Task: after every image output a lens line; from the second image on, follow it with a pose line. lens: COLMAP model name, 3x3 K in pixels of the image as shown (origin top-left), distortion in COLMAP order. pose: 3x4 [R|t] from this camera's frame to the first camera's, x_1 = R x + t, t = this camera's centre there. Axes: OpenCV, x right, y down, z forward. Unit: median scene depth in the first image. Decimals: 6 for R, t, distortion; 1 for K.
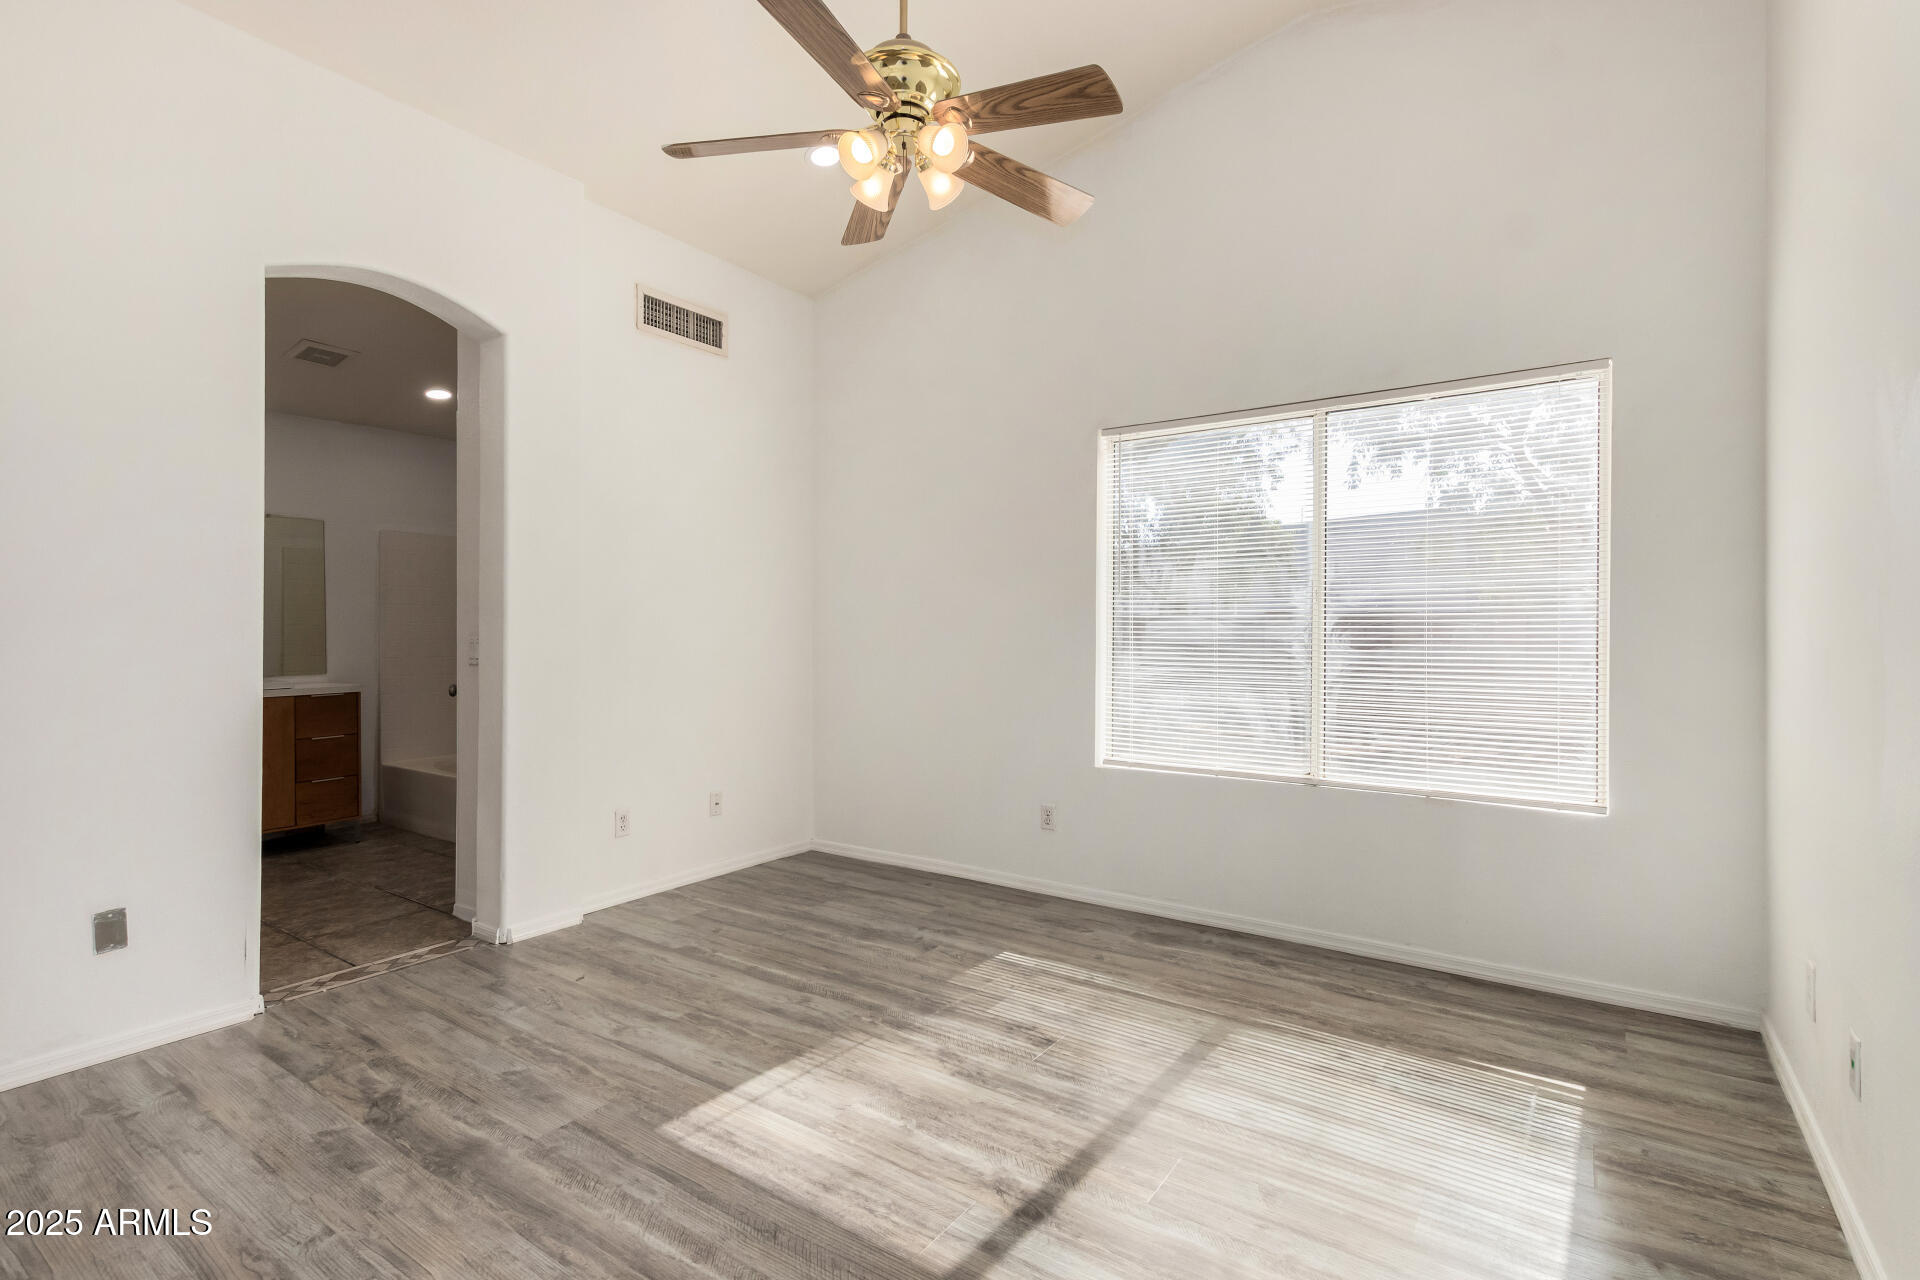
lens RADIAL K [[903.8, 0, 965.7], [0, 903.8, 637.0], [0, 0, 1]] dist [0.008612, -0.001740]
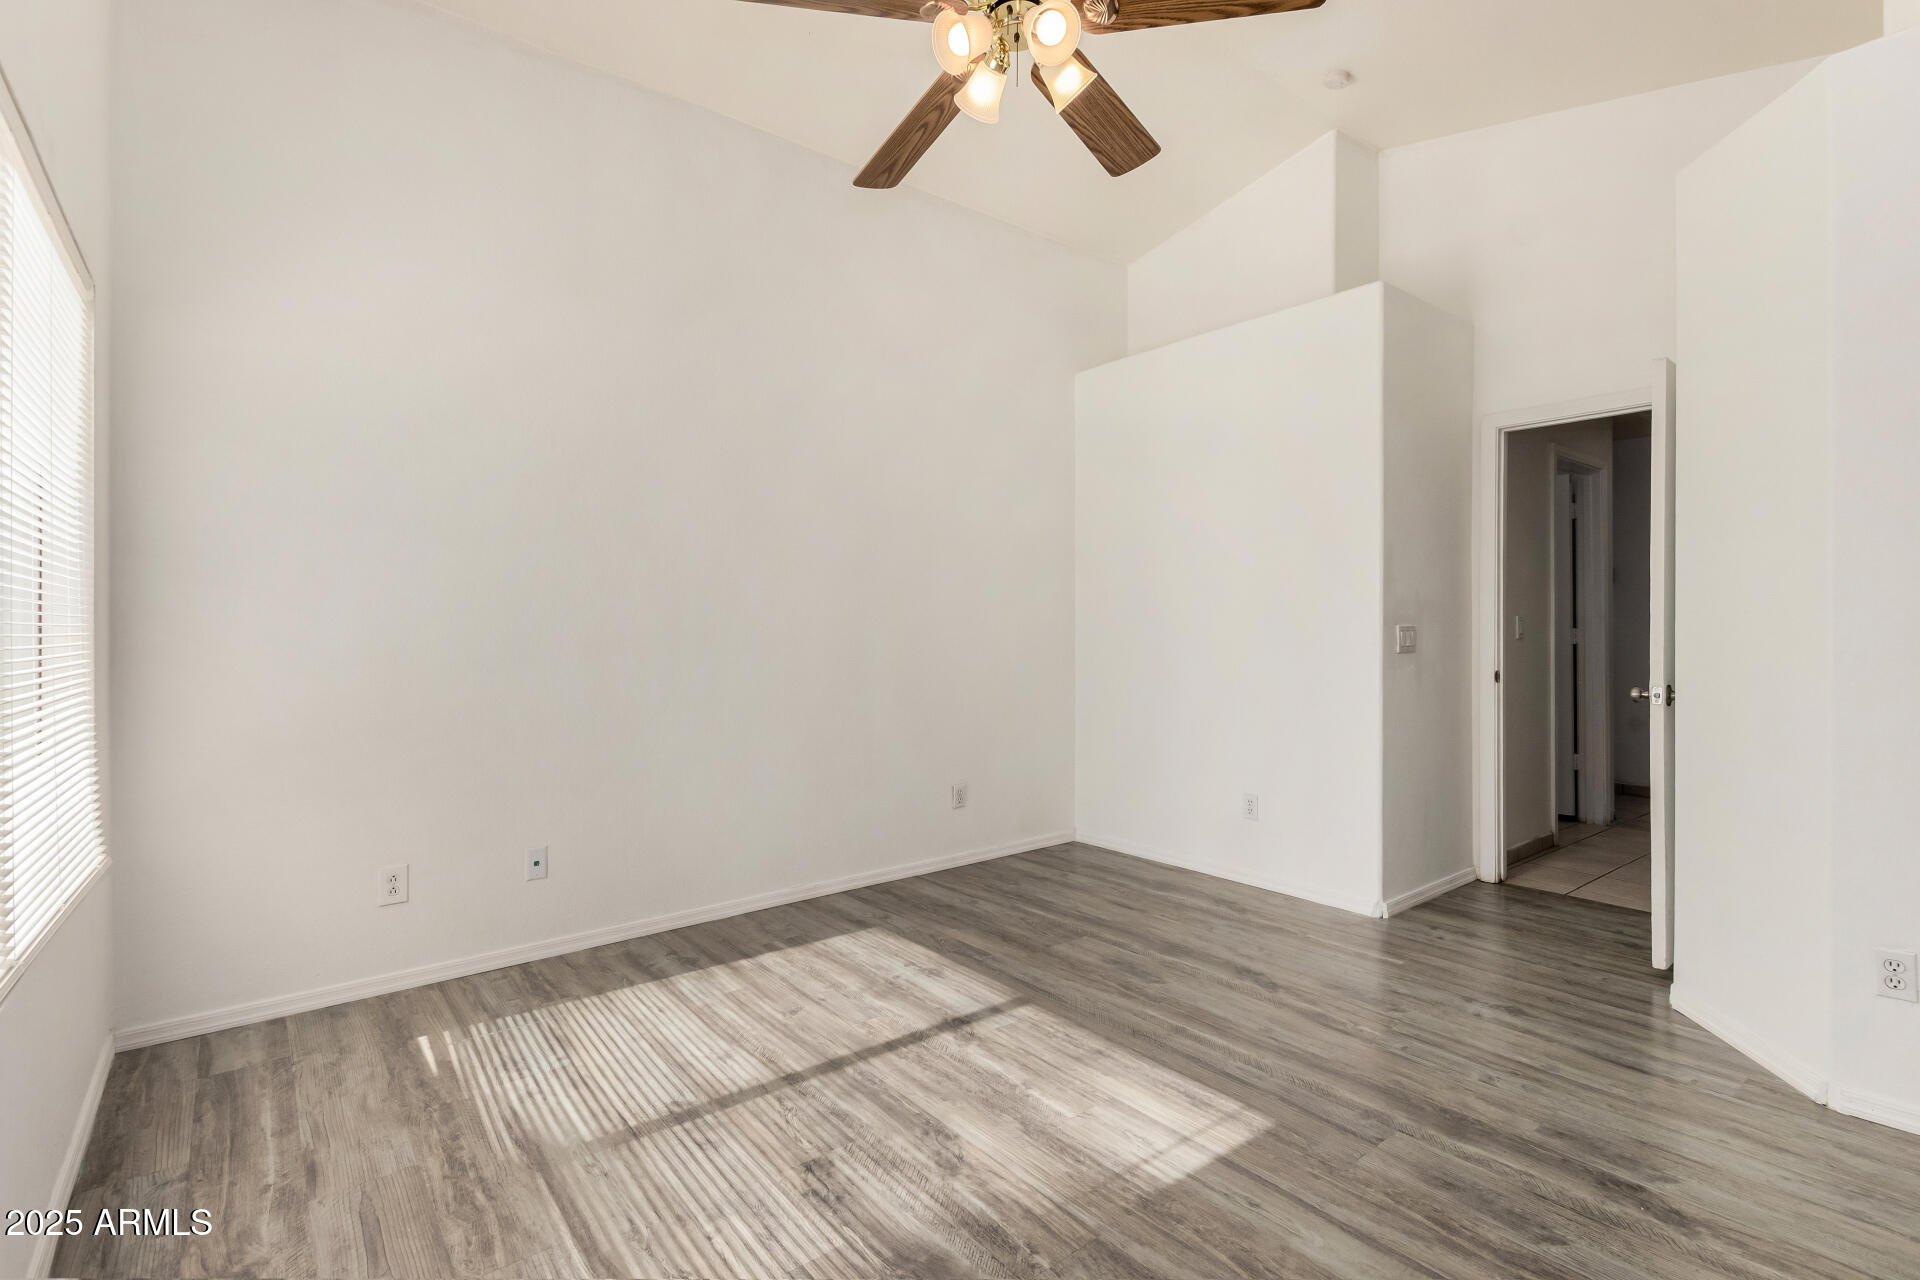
lens RADIAL K [[903.8, 0, 955.1], [0, 903.8, 632.4], [0, 0, 1]] dist [0.008612, -0.001740]
pose [[-0.956971, 0.006570, 0.290109, -0.279804], [0.010728, 0.999861, 0.012747, -0.007185], [-0.289985, 0.015310, -0.956909, 1.912939]]
